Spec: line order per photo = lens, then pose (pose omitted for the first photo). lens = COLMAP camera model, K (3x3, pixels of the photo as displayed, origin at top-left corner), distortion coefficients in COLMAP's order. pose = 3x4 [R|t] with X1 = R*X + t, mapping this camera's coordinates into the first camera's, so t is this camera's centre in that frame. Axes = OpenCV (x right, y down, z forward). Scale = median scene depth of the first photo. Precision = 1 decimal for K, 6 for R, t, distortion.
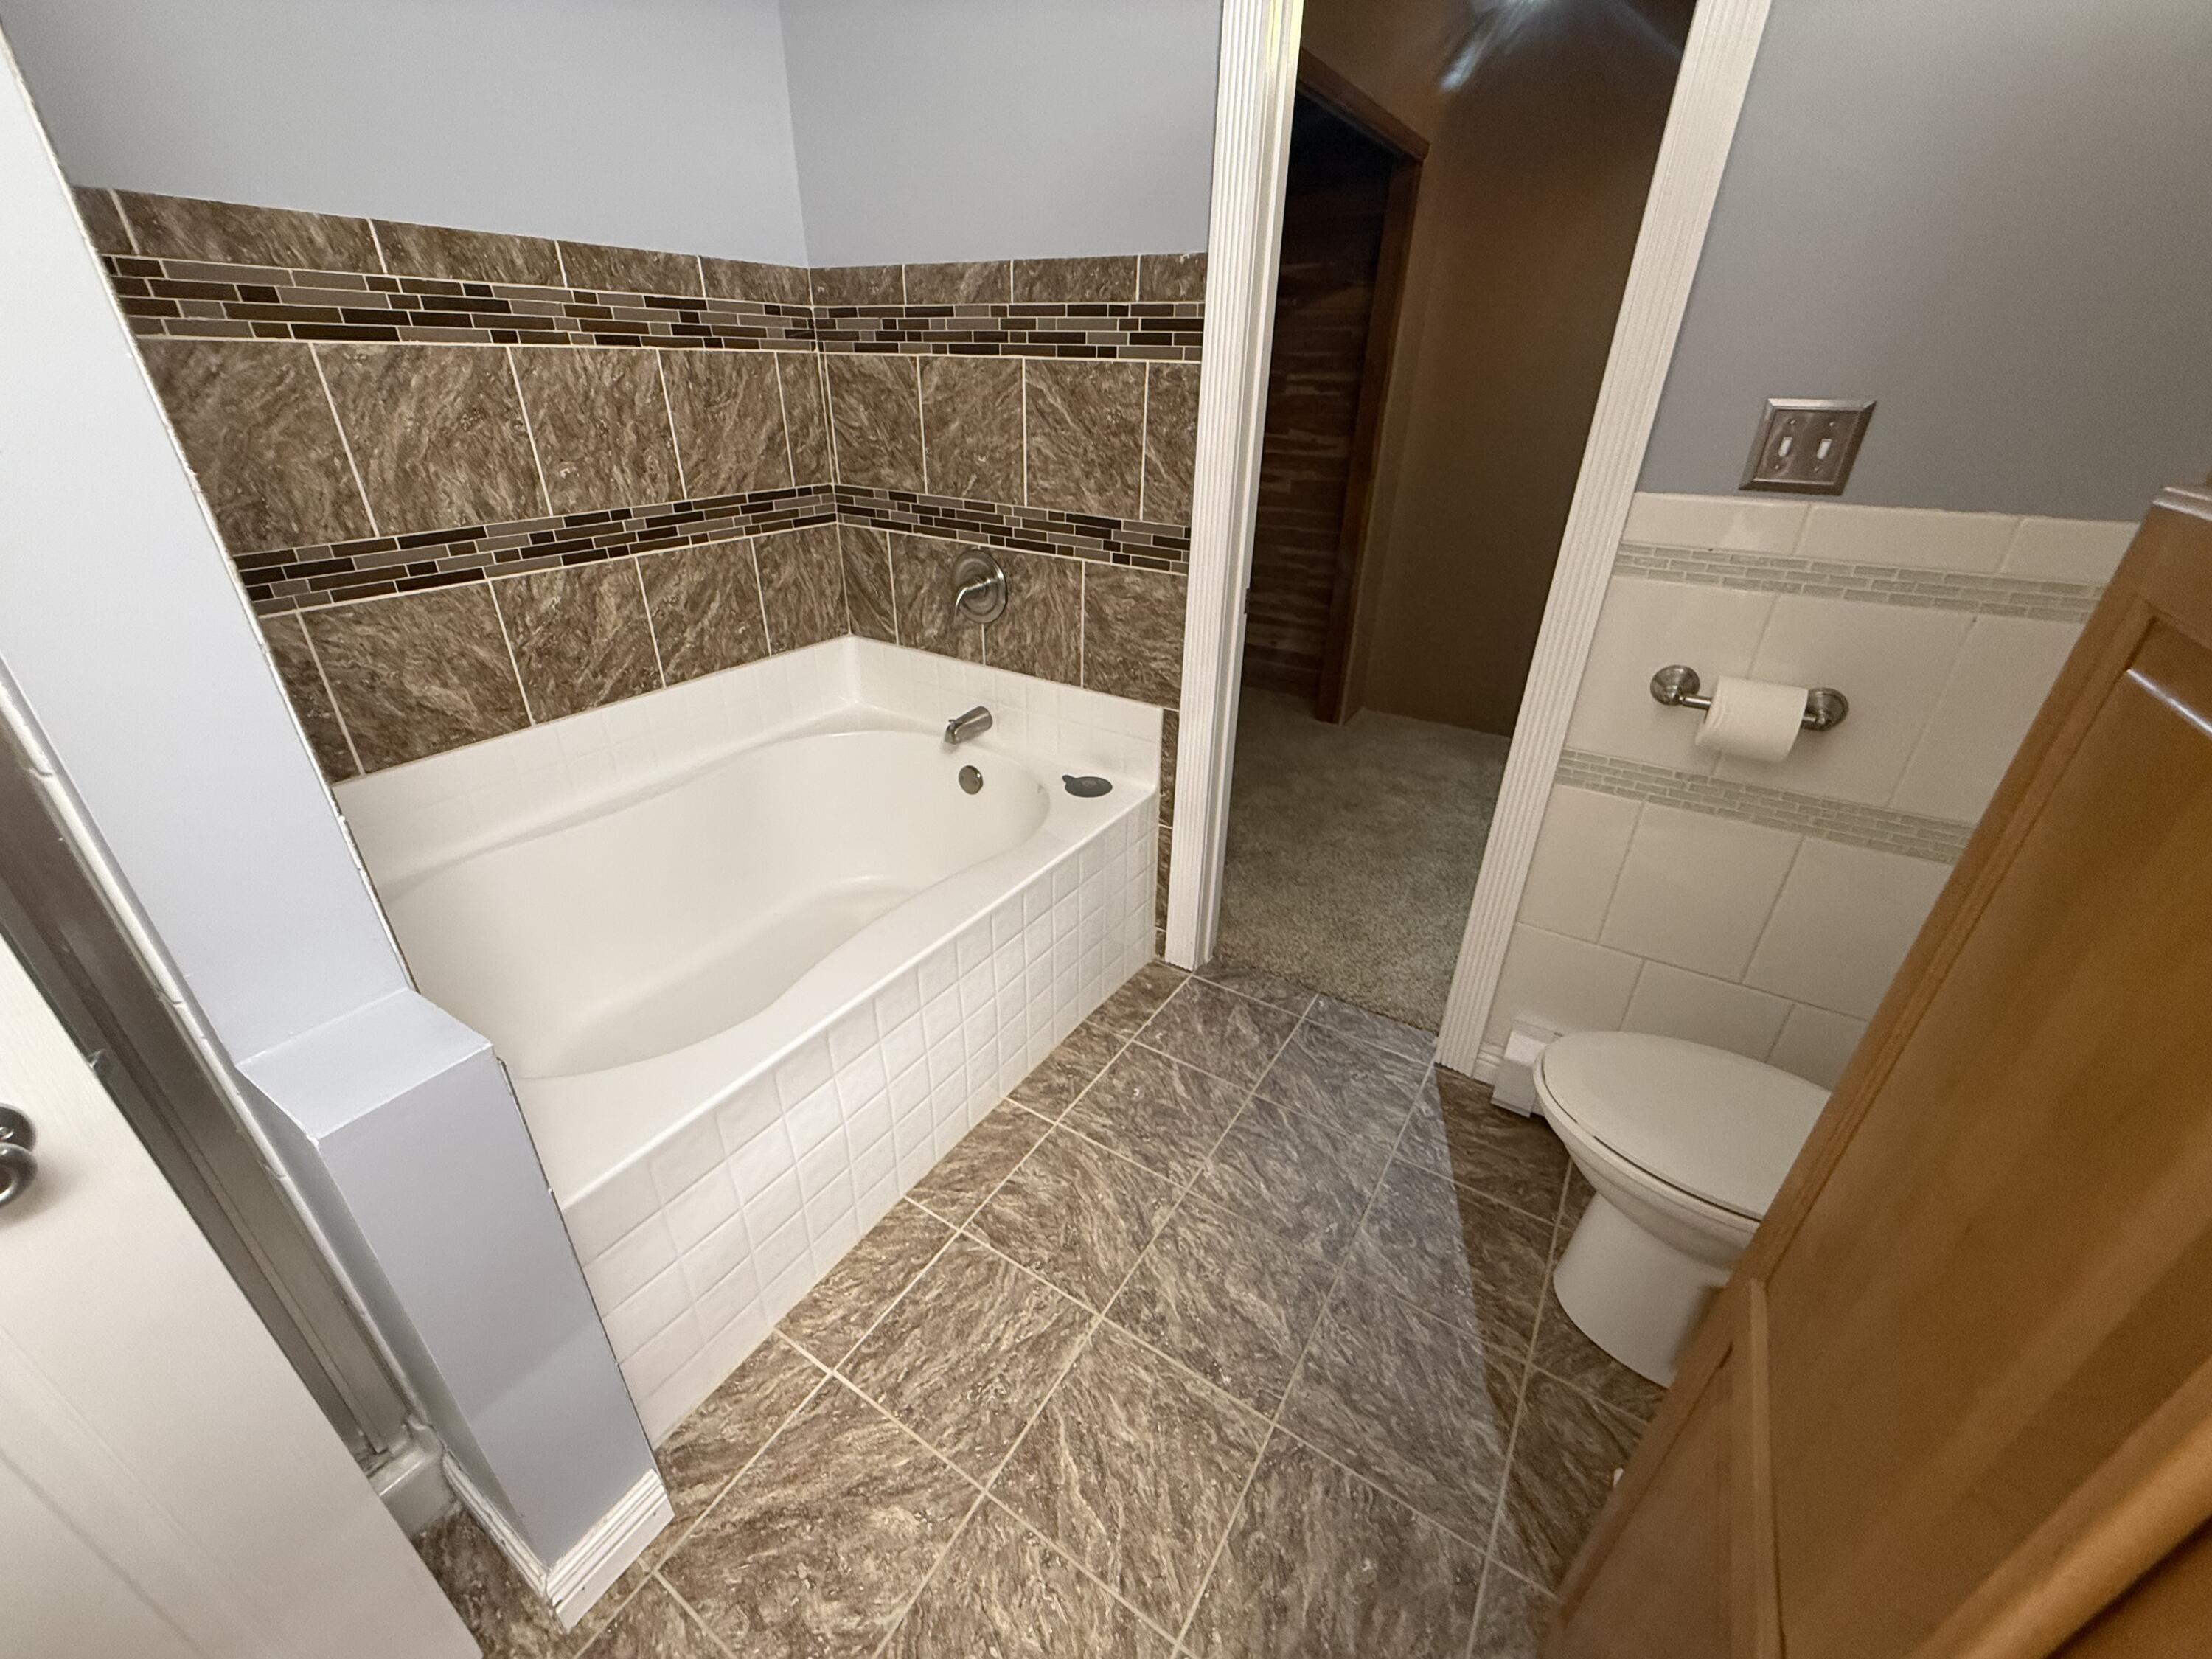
lens RADIAL K [[887.3, 0, 1103.4], [0, 887.3, 830.3], [0, 0, 1]] dist [0.001001, 0.000048]
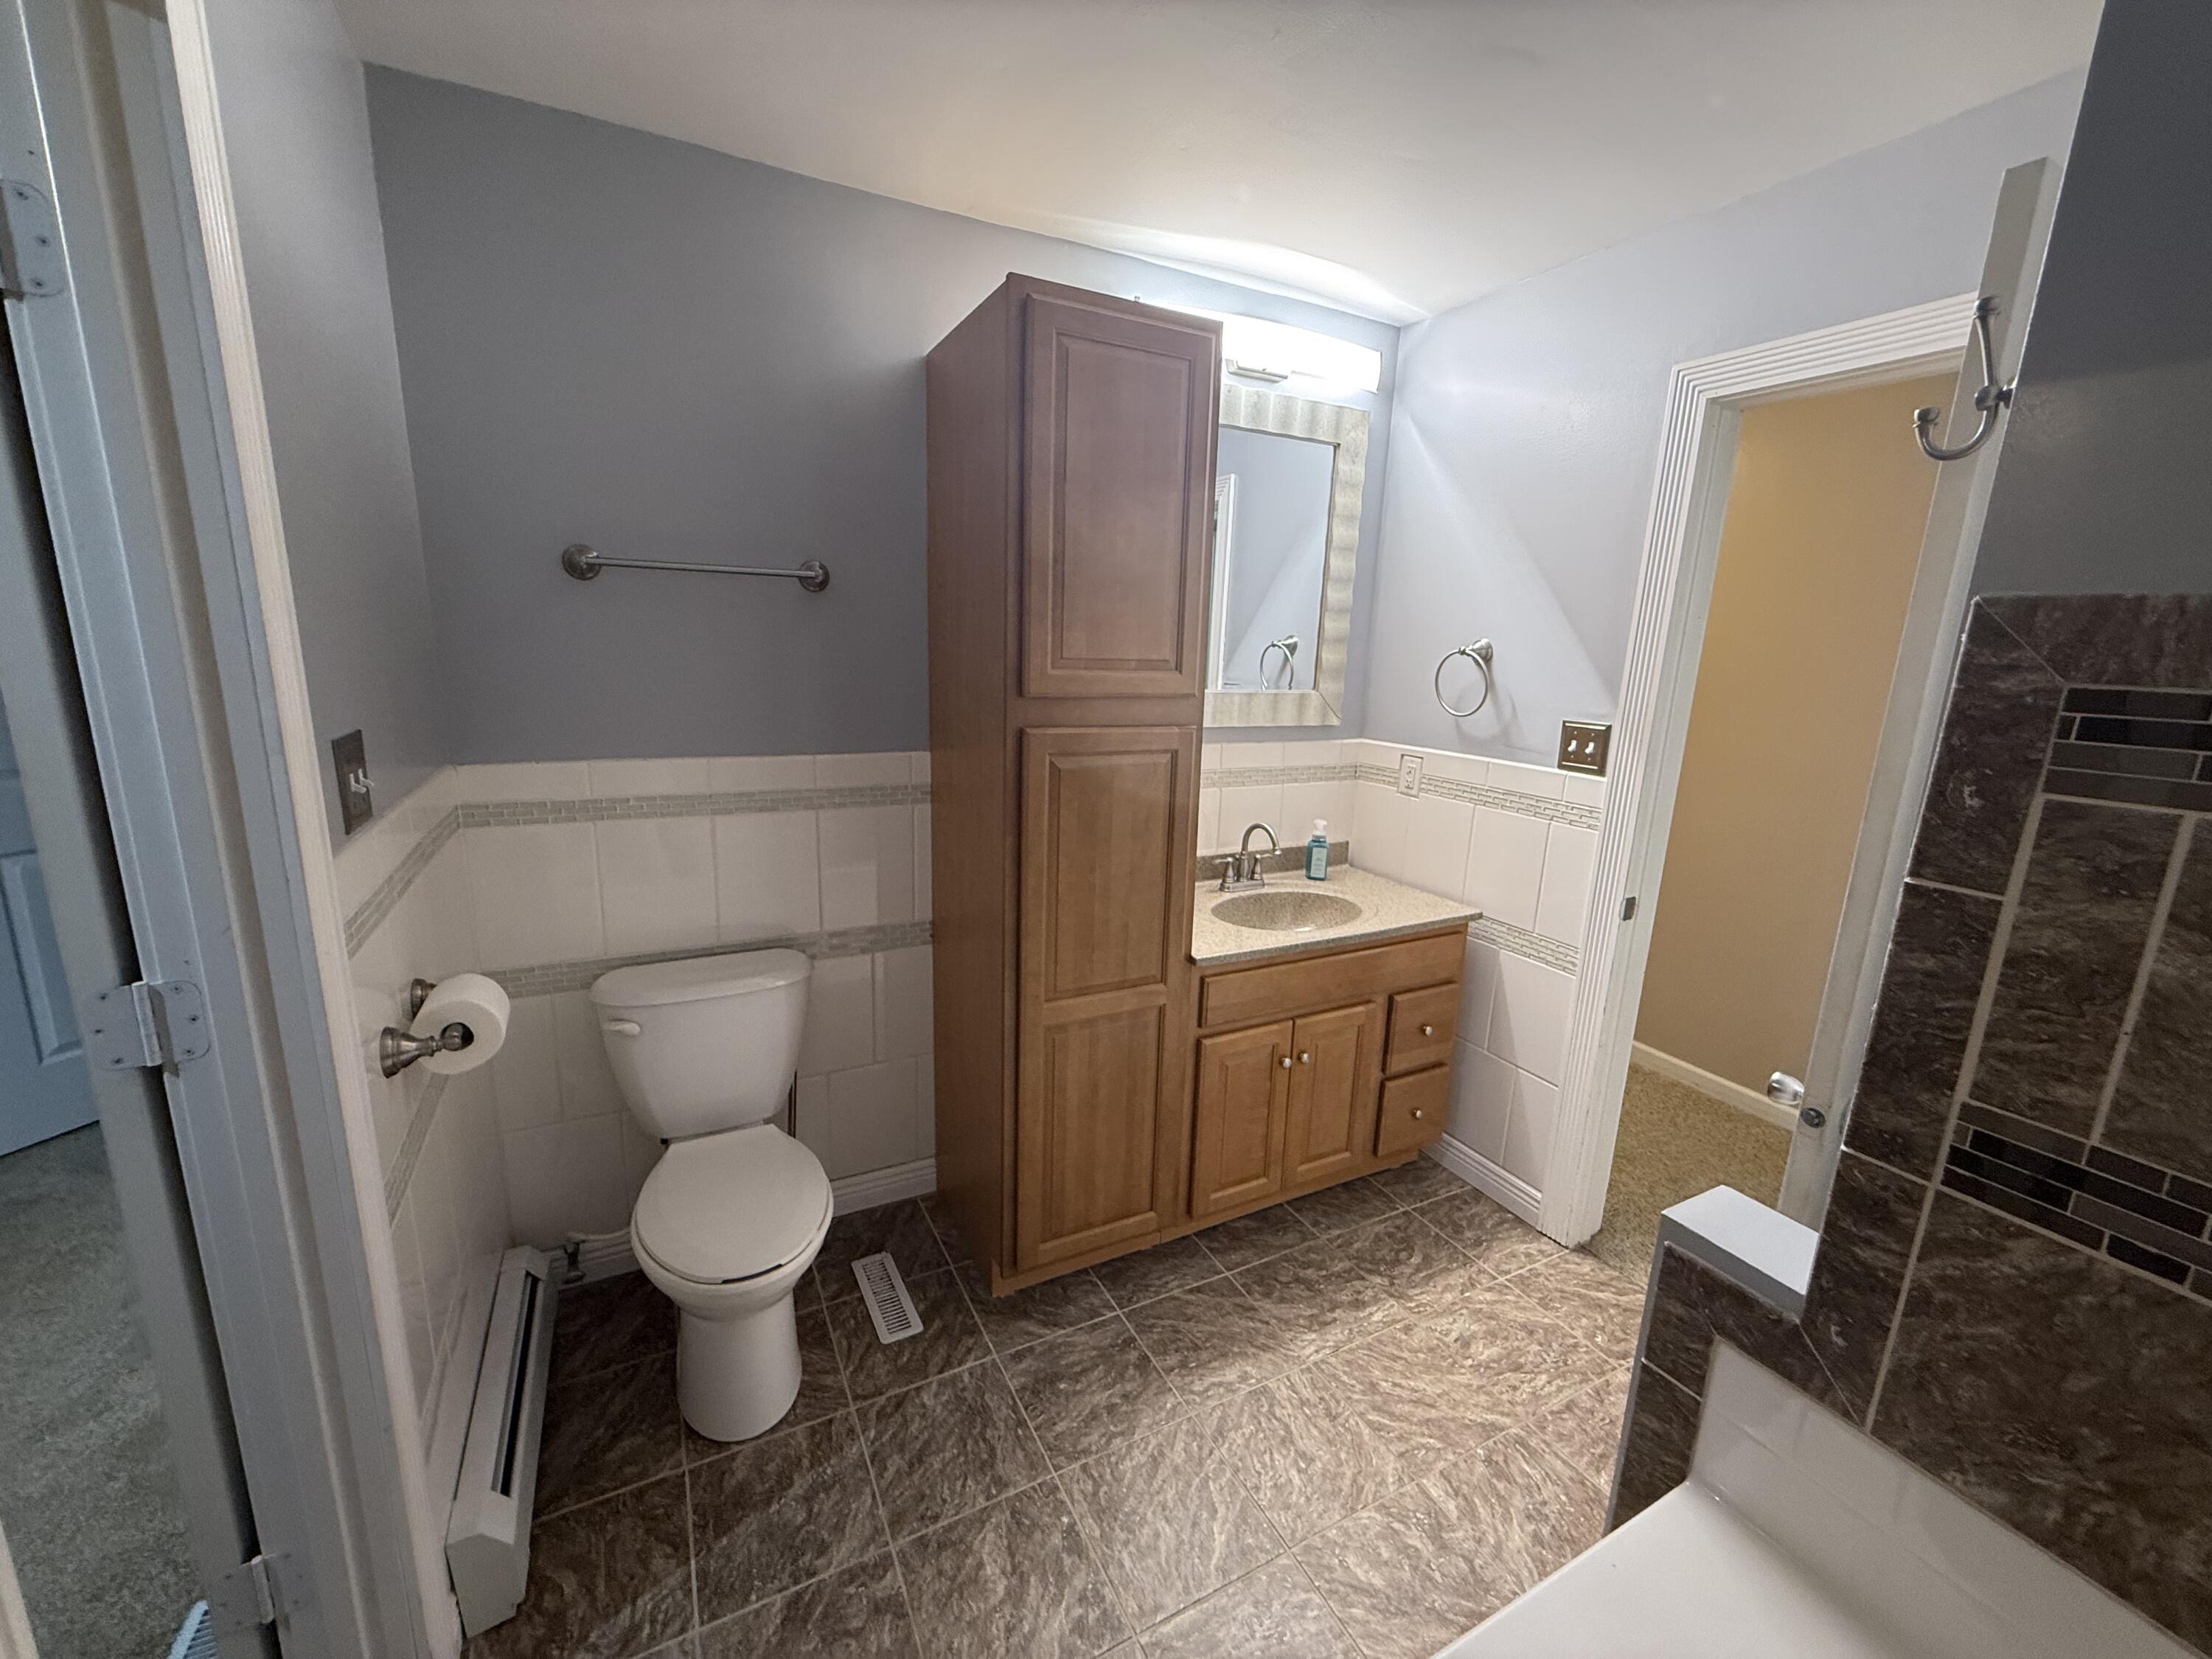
lens RADIAL K [[887.3, 0, 1102.4], [0, 887.3, 831.9], [0, 0, 1]] dist [0.001001, 0.000048]
pose [[-0.864671, -0.146182, 0.480598, -0.330078], [0.193185, 0.786379, 0.586760, -0.751987], [-0.463706, 0.600199, -0.651719, 1.233894]]
